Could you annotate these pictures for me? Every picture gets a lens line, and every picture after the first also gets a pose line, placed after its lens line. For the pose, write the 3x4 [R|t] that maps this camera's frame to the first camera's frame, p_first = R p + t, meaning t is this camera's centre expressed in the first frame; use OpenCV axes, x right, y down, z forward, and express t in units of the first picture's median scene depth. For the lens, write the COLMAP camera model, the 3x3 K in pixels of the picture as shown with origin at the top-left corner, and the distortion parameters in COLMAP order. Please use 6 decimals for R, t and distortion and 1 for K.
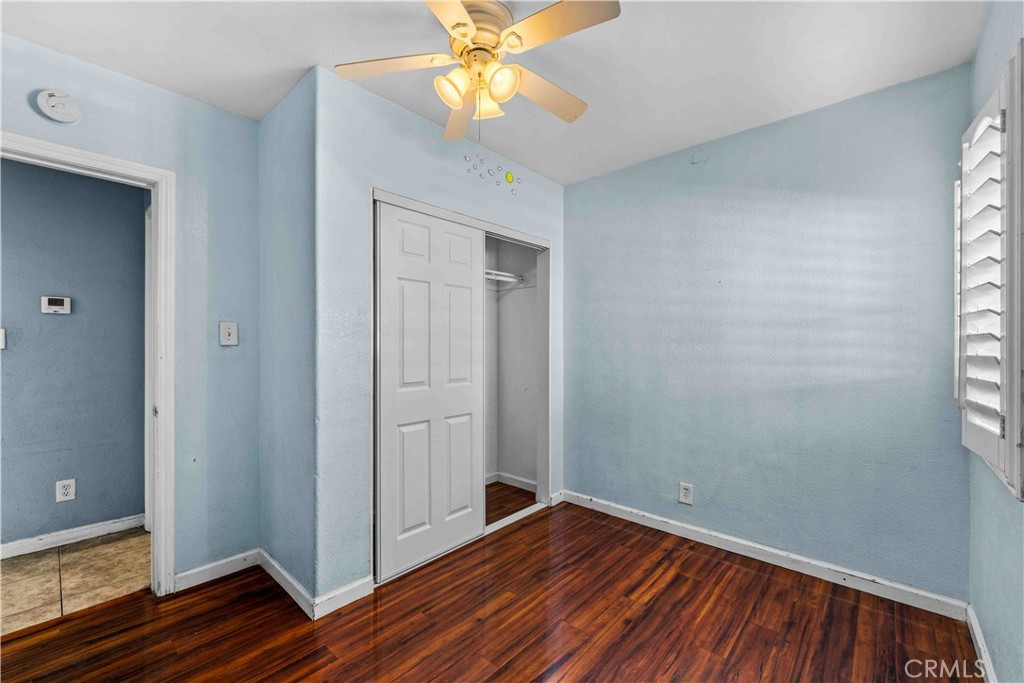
lens RADIAL K [[419.7, 0, 509.8], [0, 419.7, 343.4], [0, 0, 1]] dist [-0.000698, -0.000139]
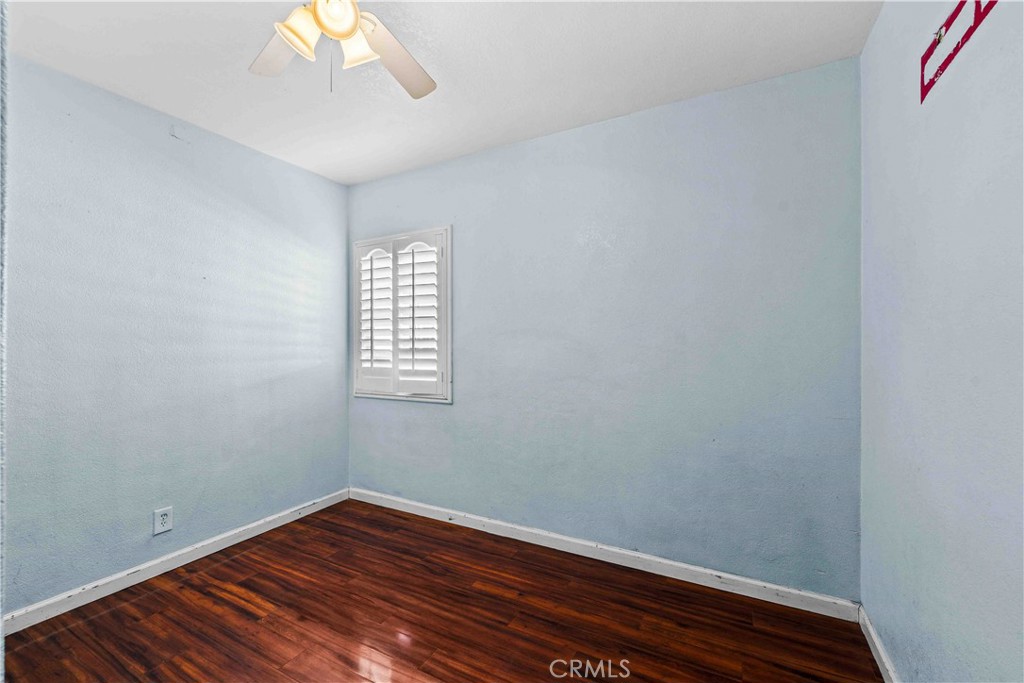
lens RADIAL K [[419.7, 0, 509.8], [0, 419.7, 343.4], [0, 0, 1]] dist [-0.000698, -0.000139]
pose [[-0.237174, 0.000215, 0.971467, -0.664547], [0.002656, 0.999996, 0.000427, 0.004237], [-0.971464, 0.002681, -0.237174, 0.615310]]
